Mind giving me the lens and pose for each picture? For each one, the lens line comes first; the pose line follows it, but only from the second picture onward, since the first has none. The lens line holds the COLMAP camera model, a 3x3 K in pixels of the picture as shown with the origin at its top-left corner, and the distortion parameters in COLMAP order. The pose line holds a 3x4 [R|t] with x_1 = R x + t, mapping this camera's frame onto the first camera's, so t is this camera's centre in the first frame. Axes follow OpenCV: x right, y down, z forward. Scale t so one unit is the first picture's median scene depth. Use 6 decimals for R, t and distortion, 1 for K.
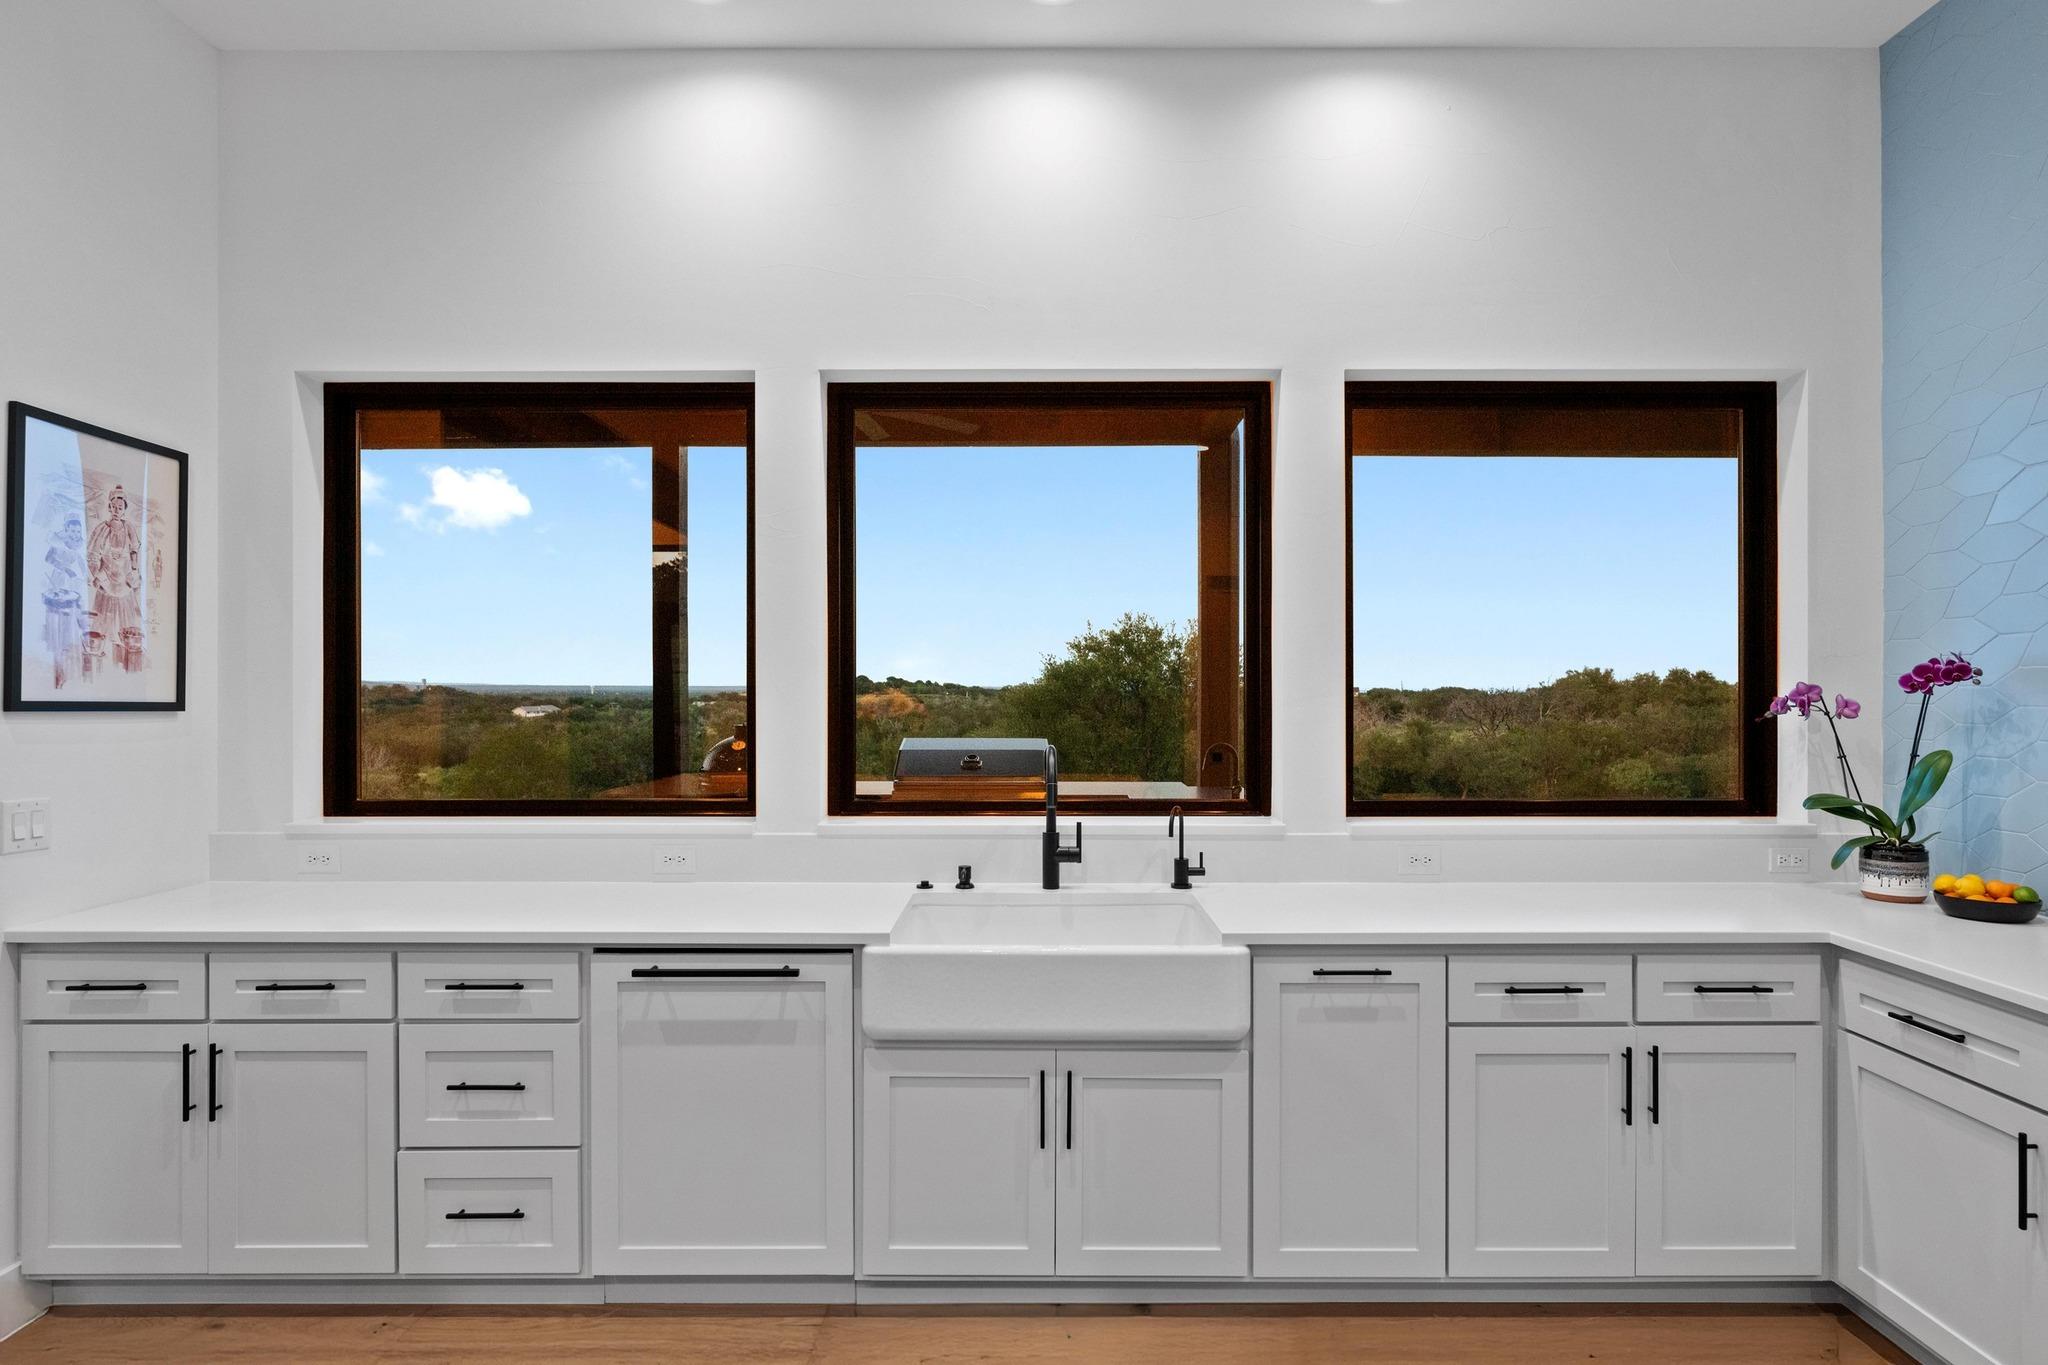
lens RADIAL K [[1078.5, 0, 1036.4], [0, 1078.5, 678.8], [0, 0, 1]] dist [0.000353, 0.000491]
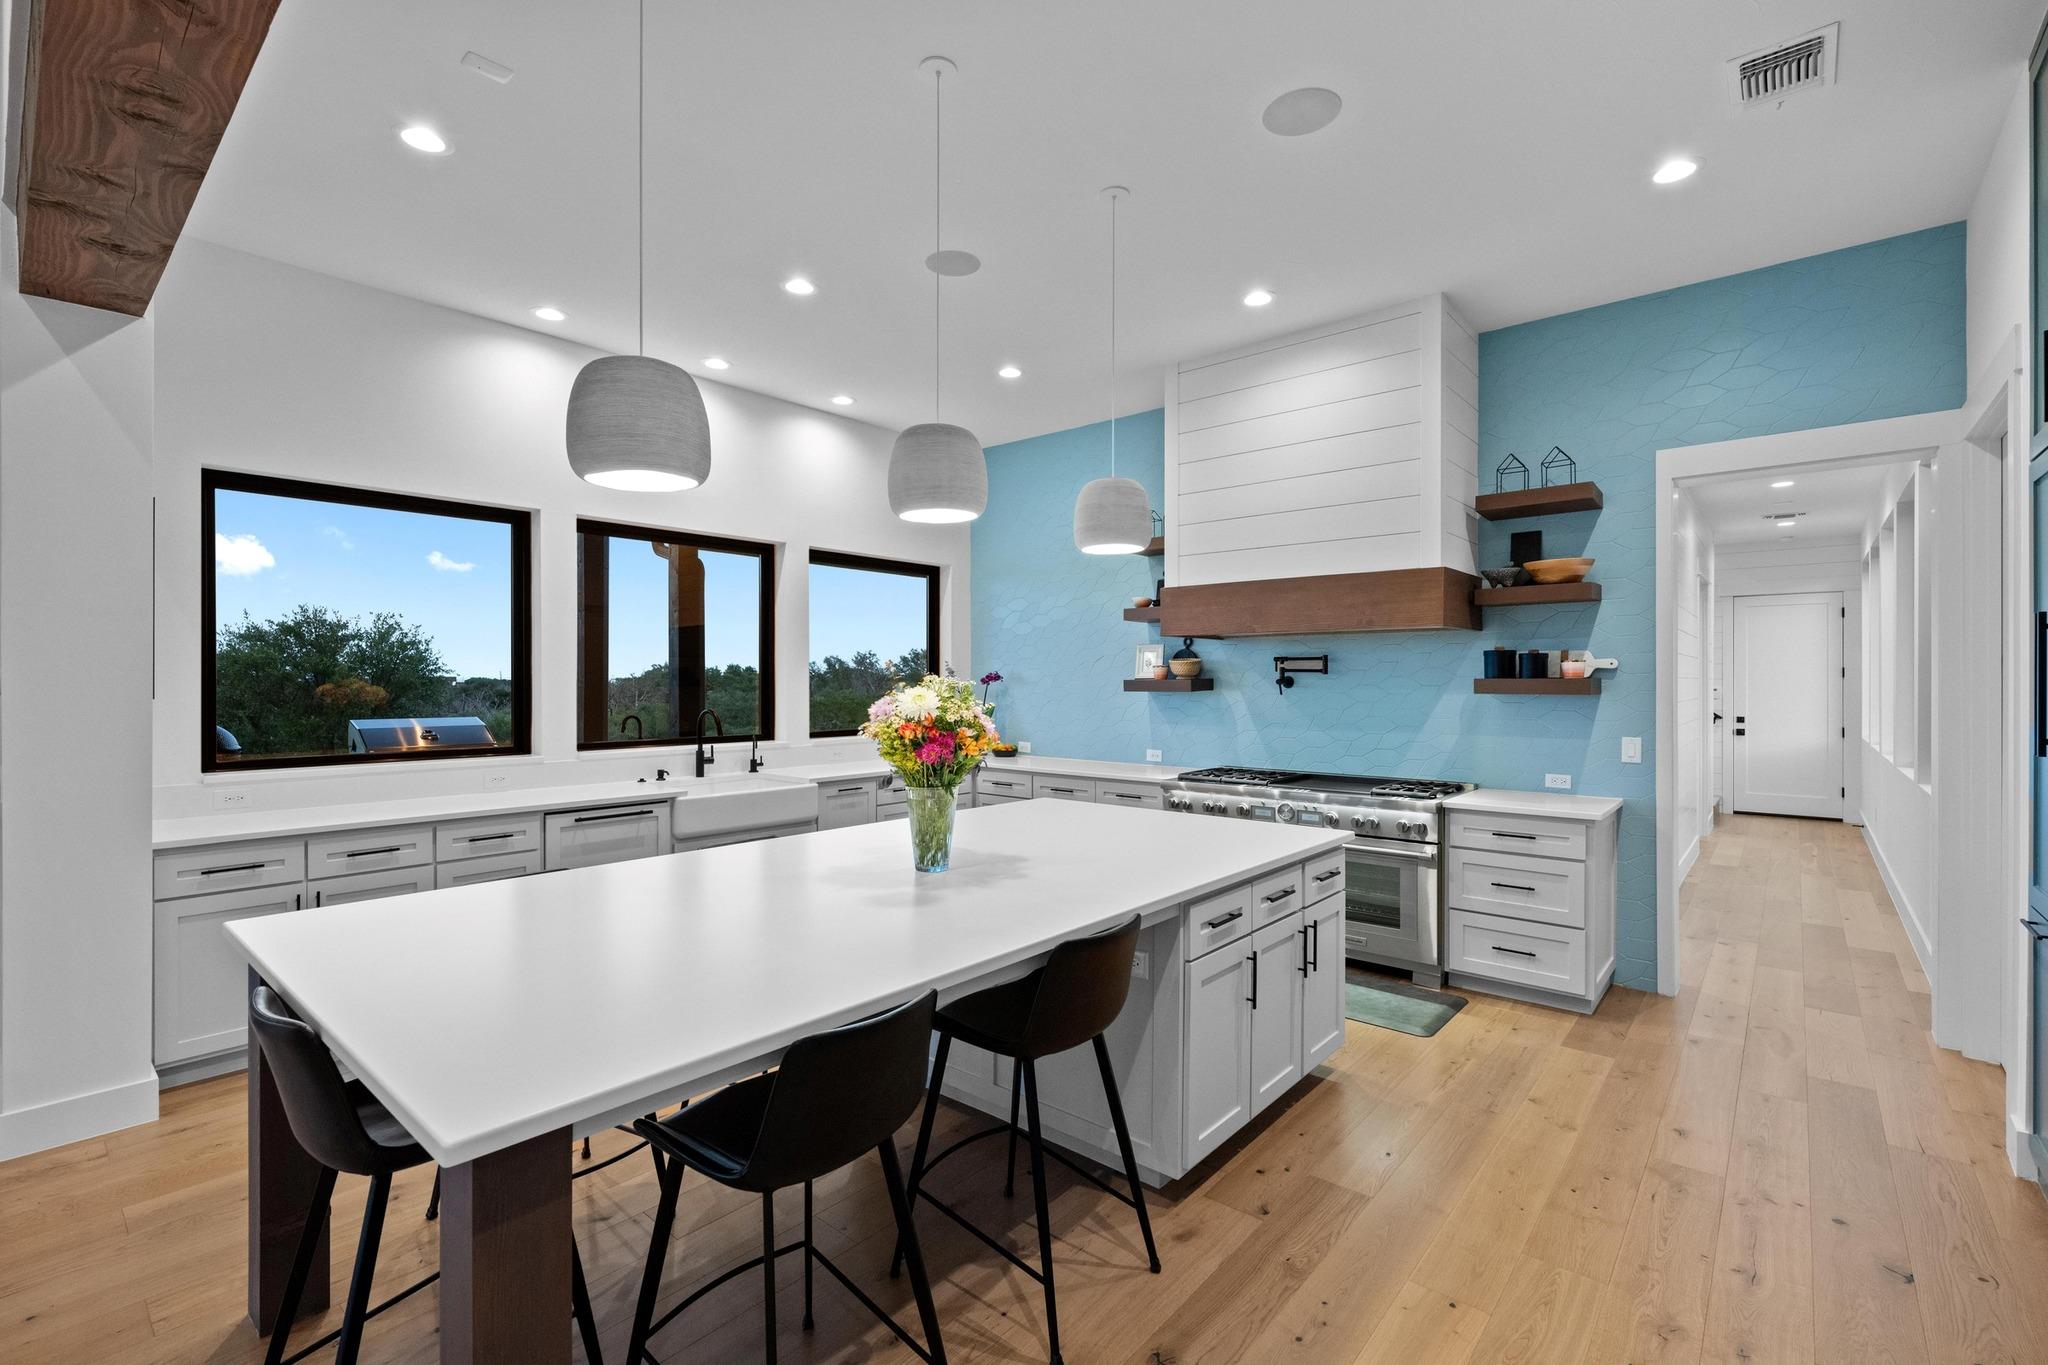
lens RADIAL K [[894.2, 0, 1025.3], [0, 894.2, 682.5], [0, 0, 1]] dist [-0.000545, -0.000029]
pose [[0.649074, -0.000282, 0.760725, -0.910086], [-0.010119, 0.999908, 0.009004, -0.014135], [-0.760658, -0.013542, 0.649012, -0.627542]]
